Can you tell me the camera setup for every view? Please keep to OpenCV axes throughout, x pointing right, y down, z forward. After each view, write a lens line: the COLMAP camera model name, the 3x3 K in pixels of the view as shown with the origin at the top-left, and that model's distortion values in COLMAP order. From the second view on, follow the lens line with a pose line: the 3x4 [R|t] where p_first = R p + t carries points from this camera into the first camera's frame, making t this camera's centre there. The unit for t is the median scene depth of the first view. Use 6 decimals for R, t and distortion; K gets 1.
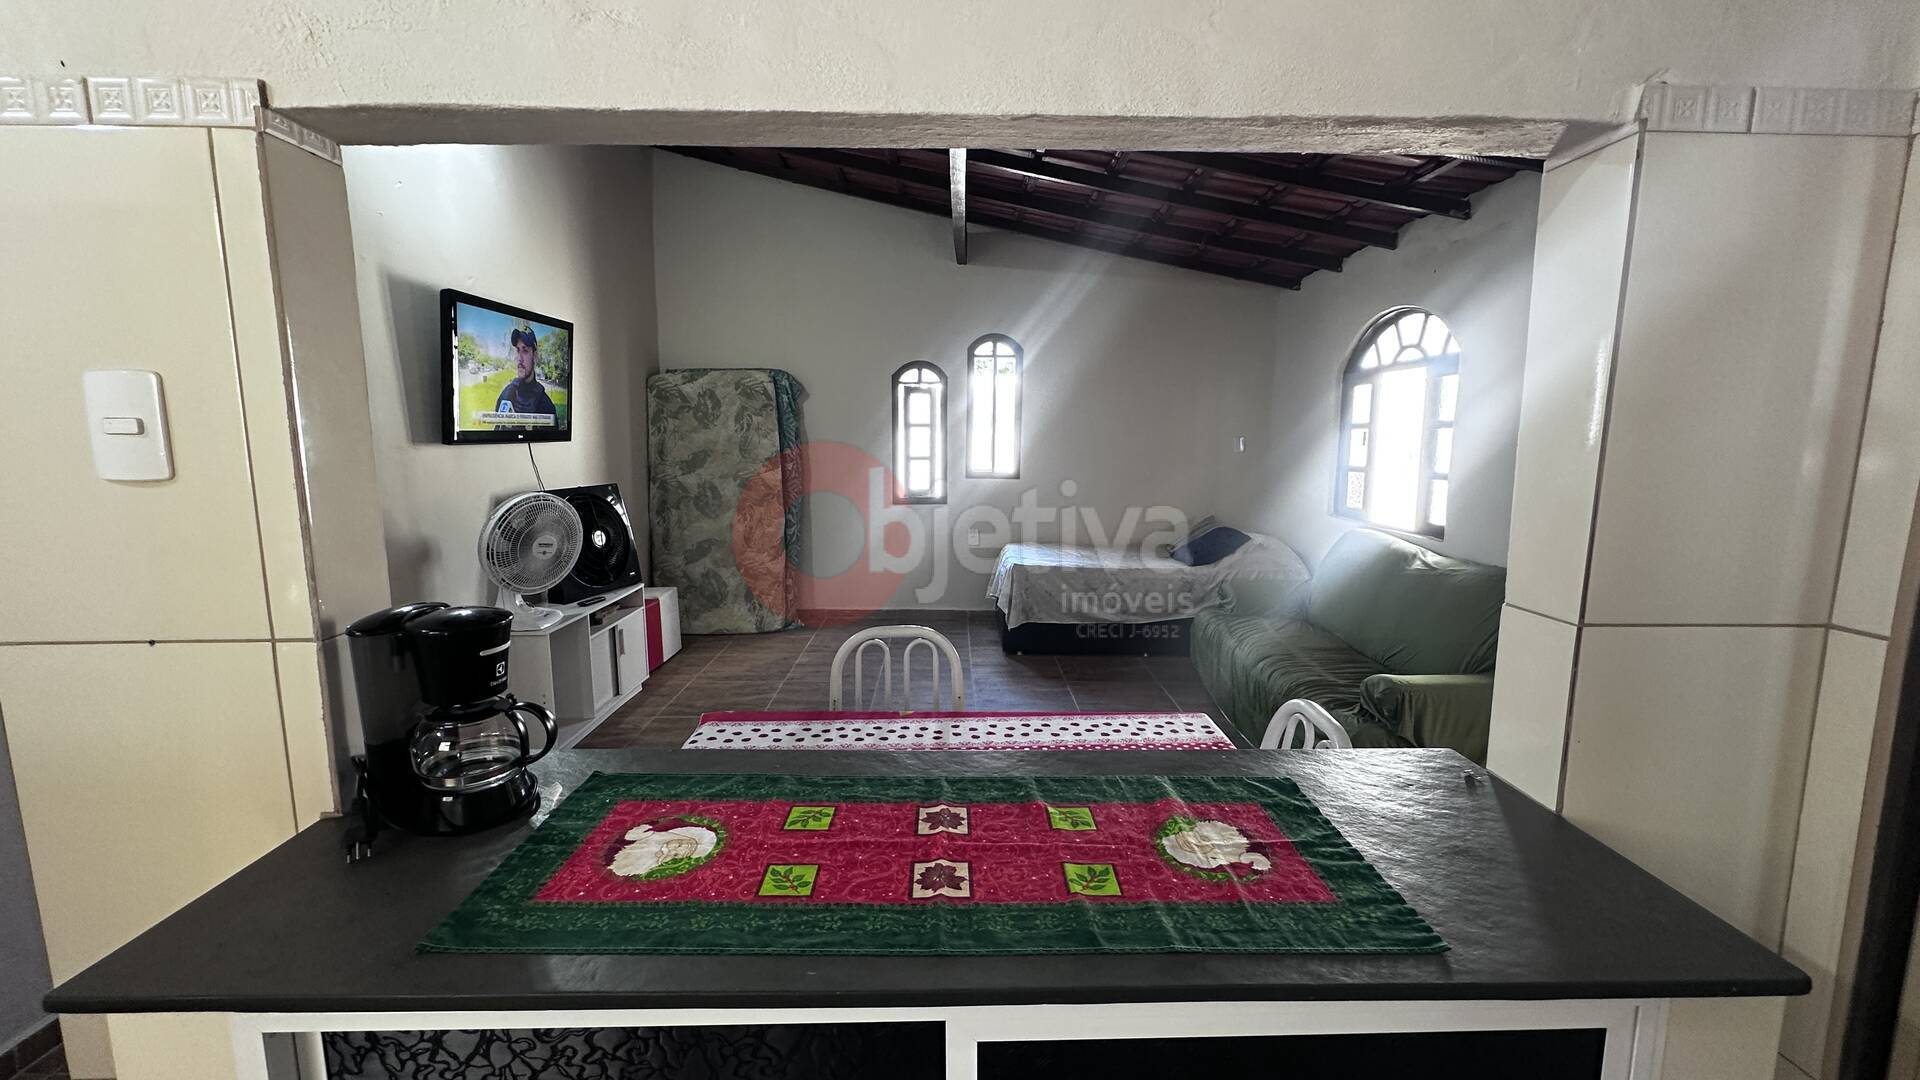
lens RADIAL K [[761.2, 0, 958.3], [0, 761.2, 537.3], [0, 0, 1]] dist [-0.003792, 0.000760]
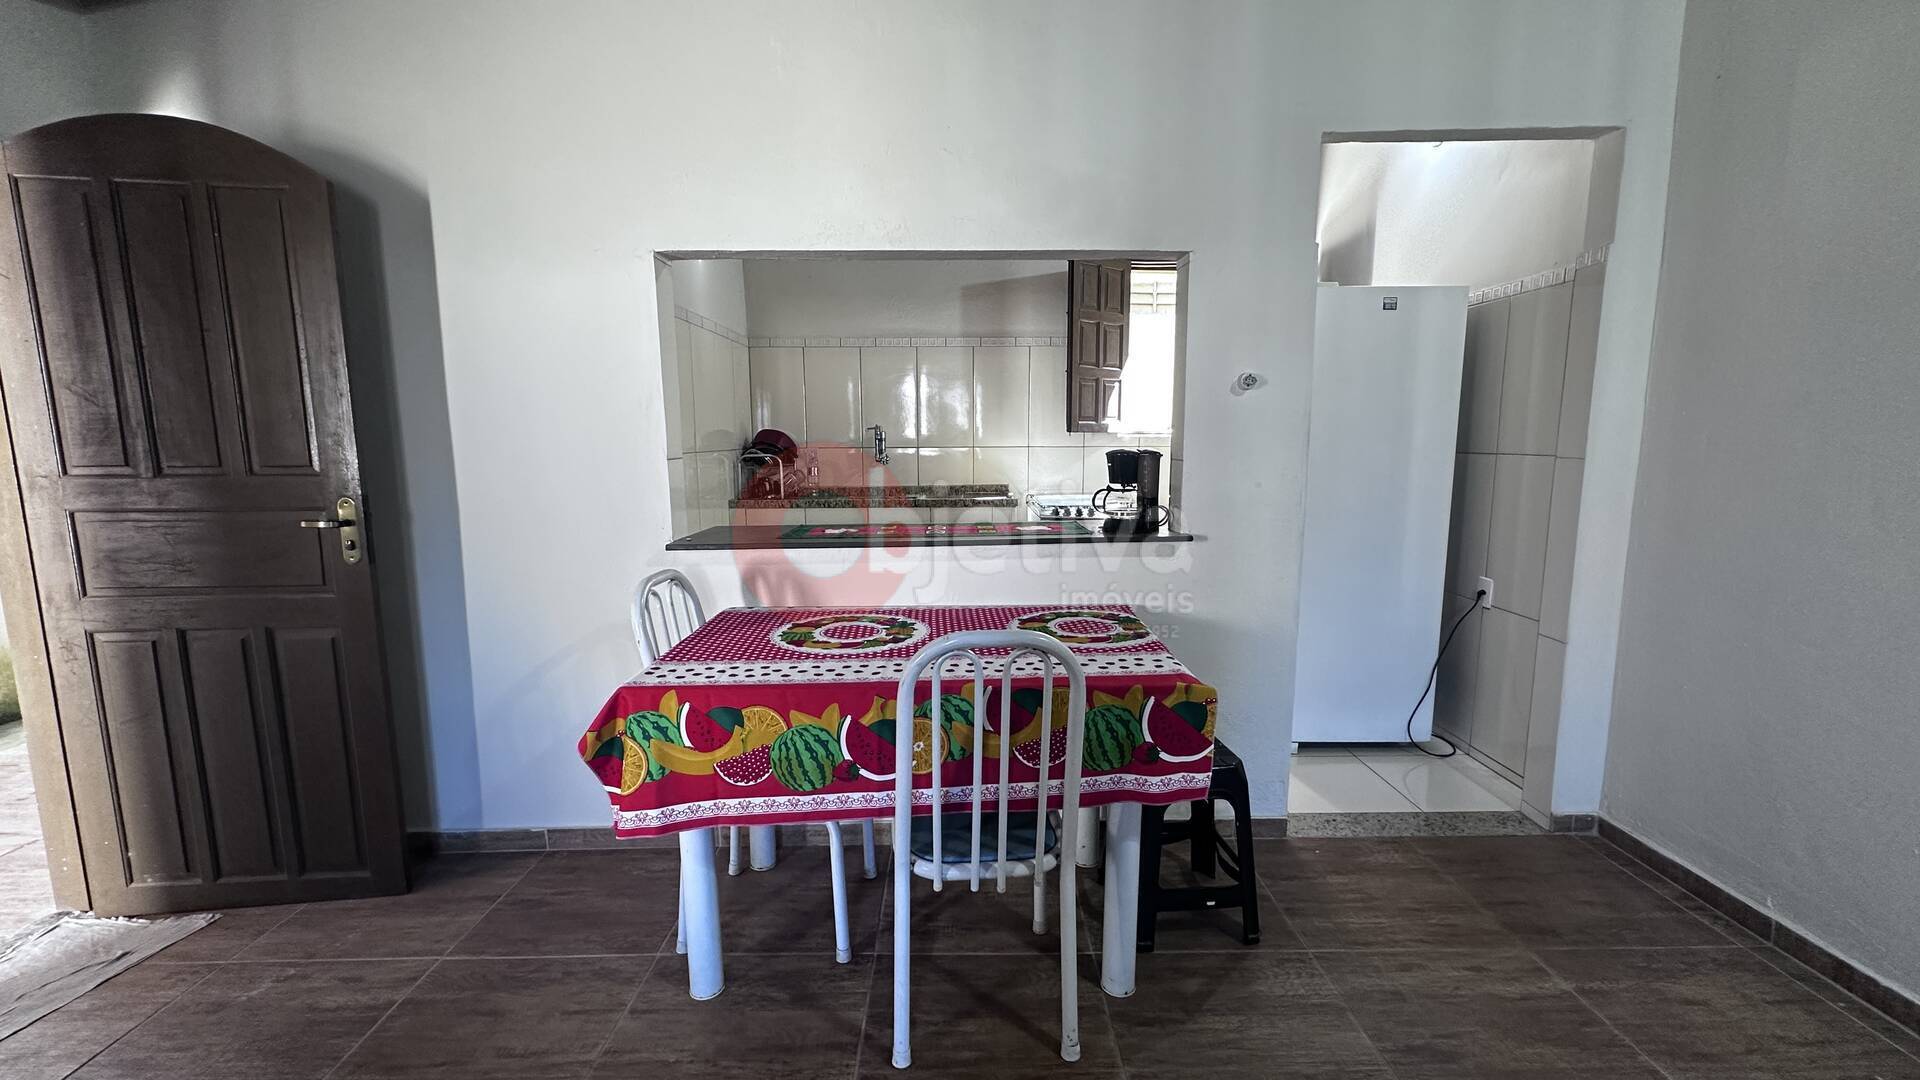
lens RADIAL K [[761.2, 0, 958.3], [0, 761.2, 537.3], [0, 0, 1]] dist [-0.003792, 0.000760]
pose [[-0.999965, 0.001925, 0.008113, -0.033540], [0.004043, 0.962911, 0.269790, -0.086994], [-0.007292, 0.269813, -0.962885, 0.993072]]
